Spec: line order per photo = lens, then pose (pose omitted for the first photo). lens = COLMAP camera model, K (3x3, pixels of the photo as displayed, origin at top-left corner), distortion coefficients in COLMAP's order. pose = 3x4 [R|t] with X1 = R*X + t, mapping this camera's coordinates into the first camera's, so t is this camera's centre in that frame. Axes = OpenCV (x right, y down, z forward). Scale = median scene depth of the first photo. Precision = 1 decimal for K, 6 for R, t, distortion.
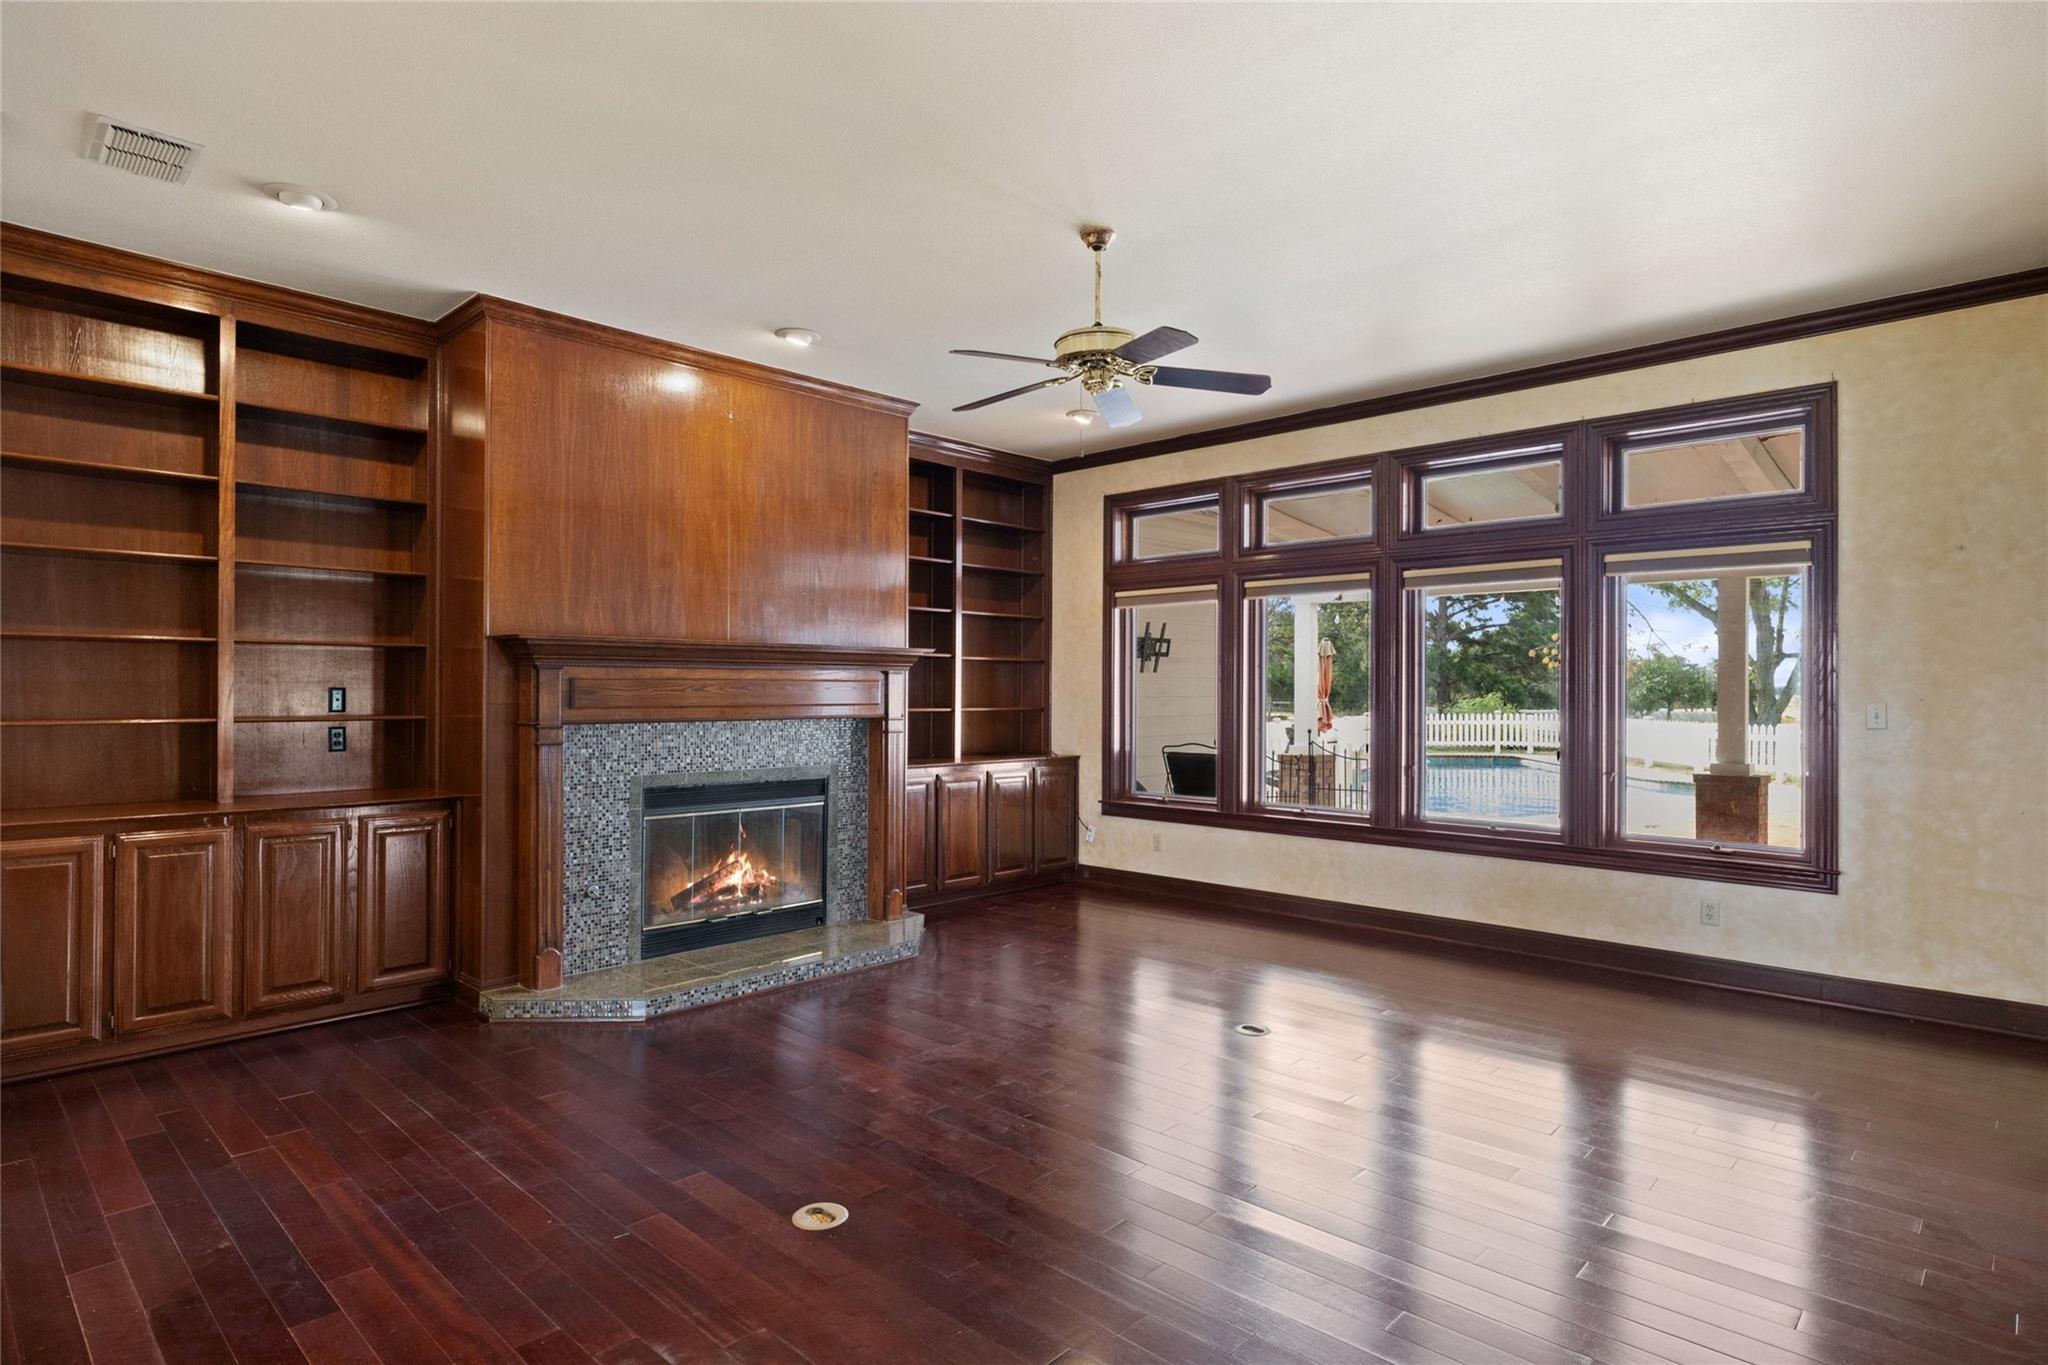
lens RADIAL K [[1045.4, 0, 1032.8], [0, 1045.4, 680.0], [0, 0, 1]] dist [-0.002835, 0.000451]
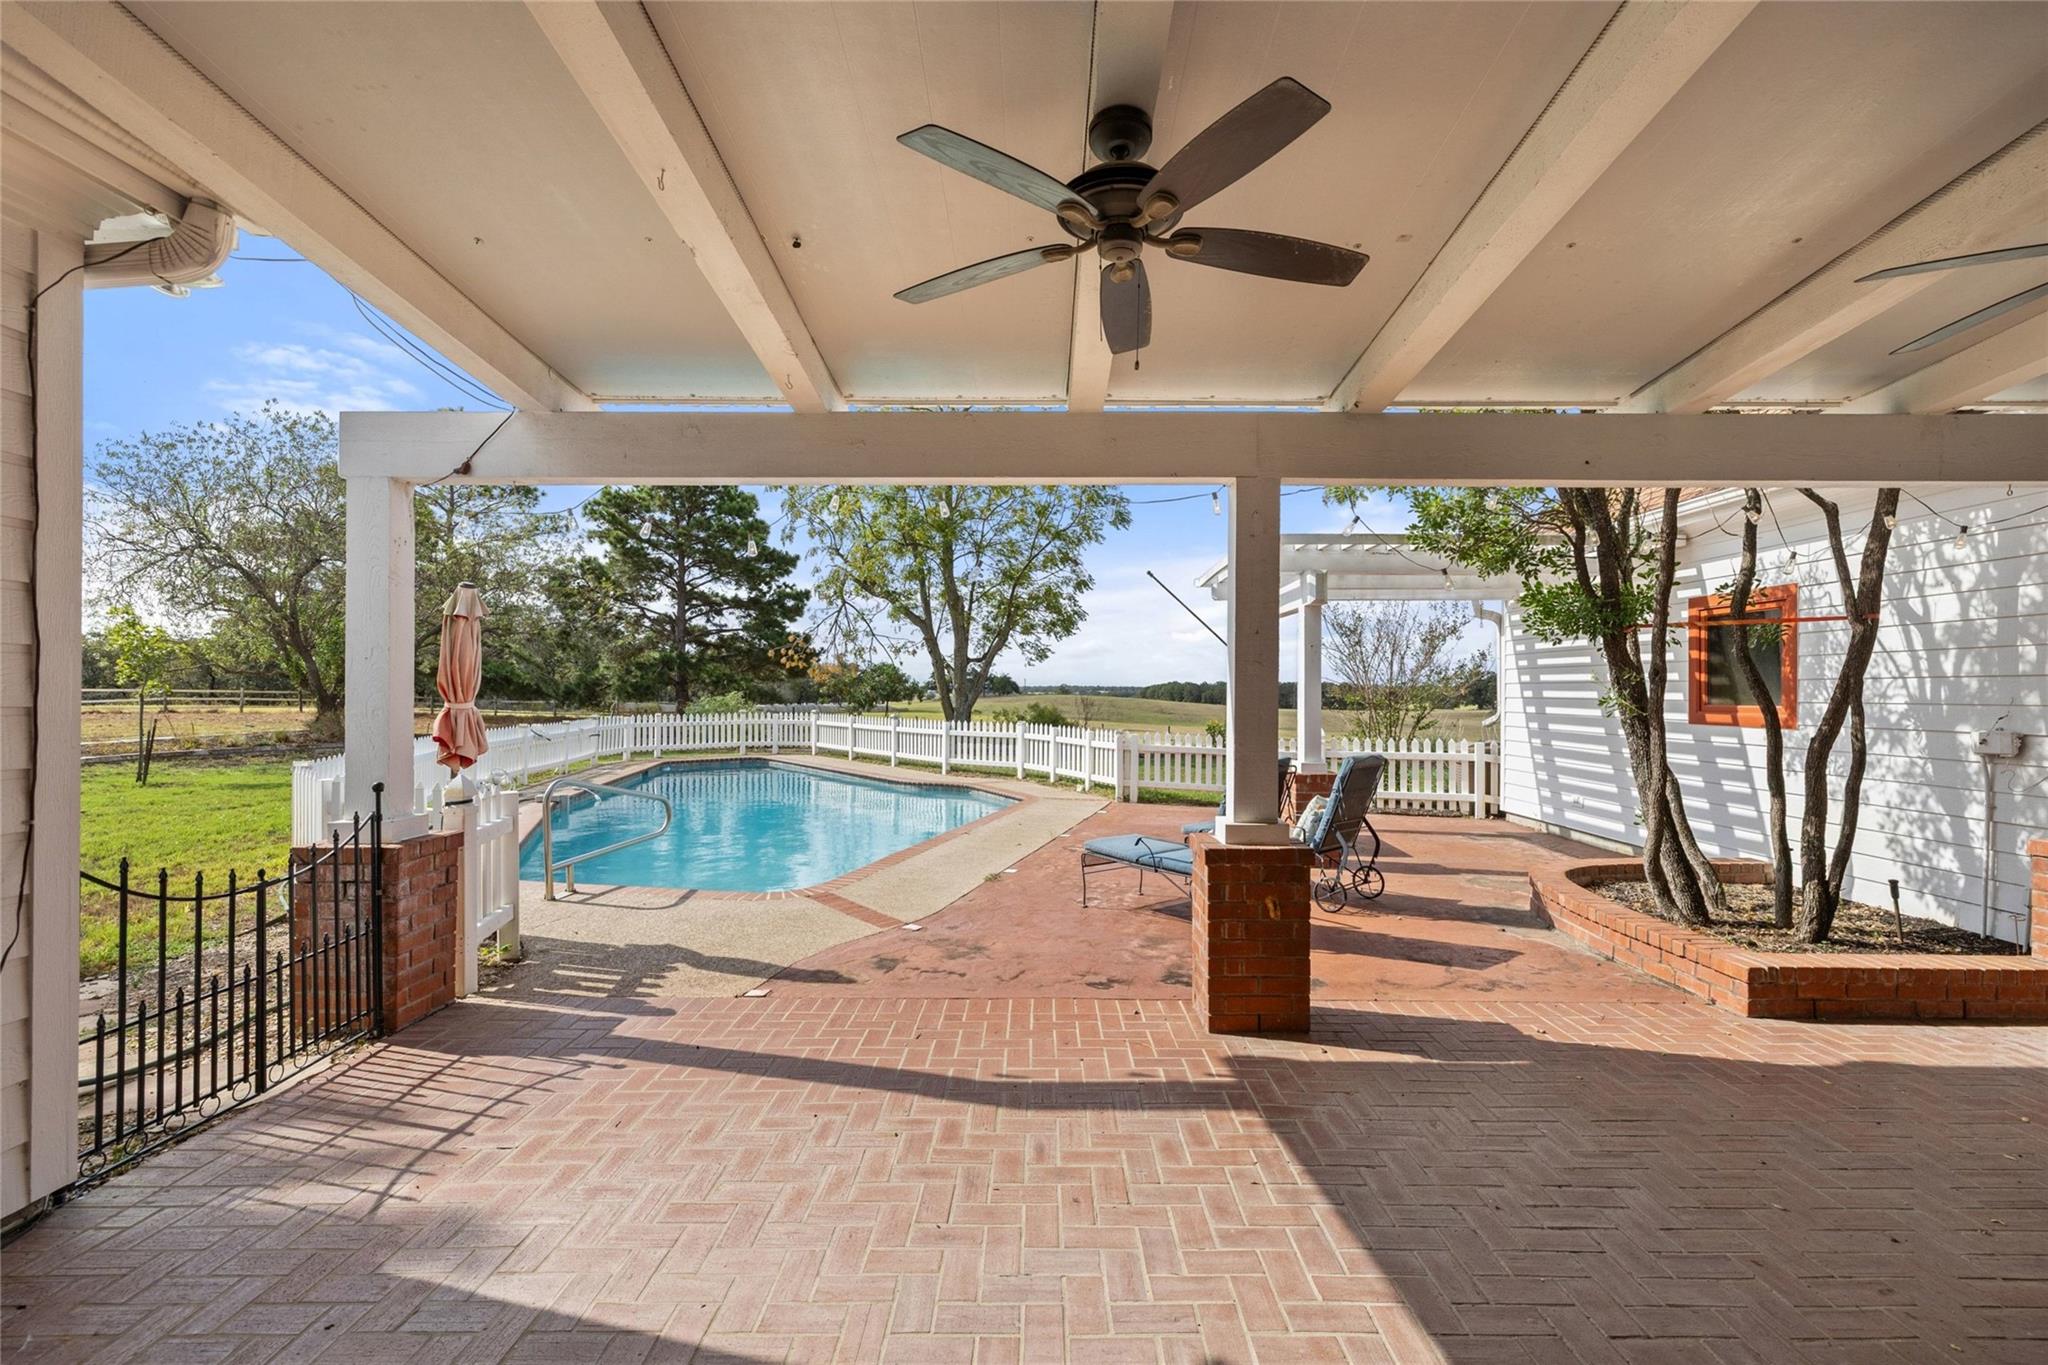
lens RADIAL K [[871.7, 0, 1023.9], [0, 871.7, 684.8], [0, 0, 1]] dist [0.000842, 0.000014]
pose [[0.730170, 0.008917, 0.683207, 0.074676], [-0.010785, 0.999941, -0.001524, 0.004331], [-0.683180, -0.006255, 0.730223, 0.205165]]
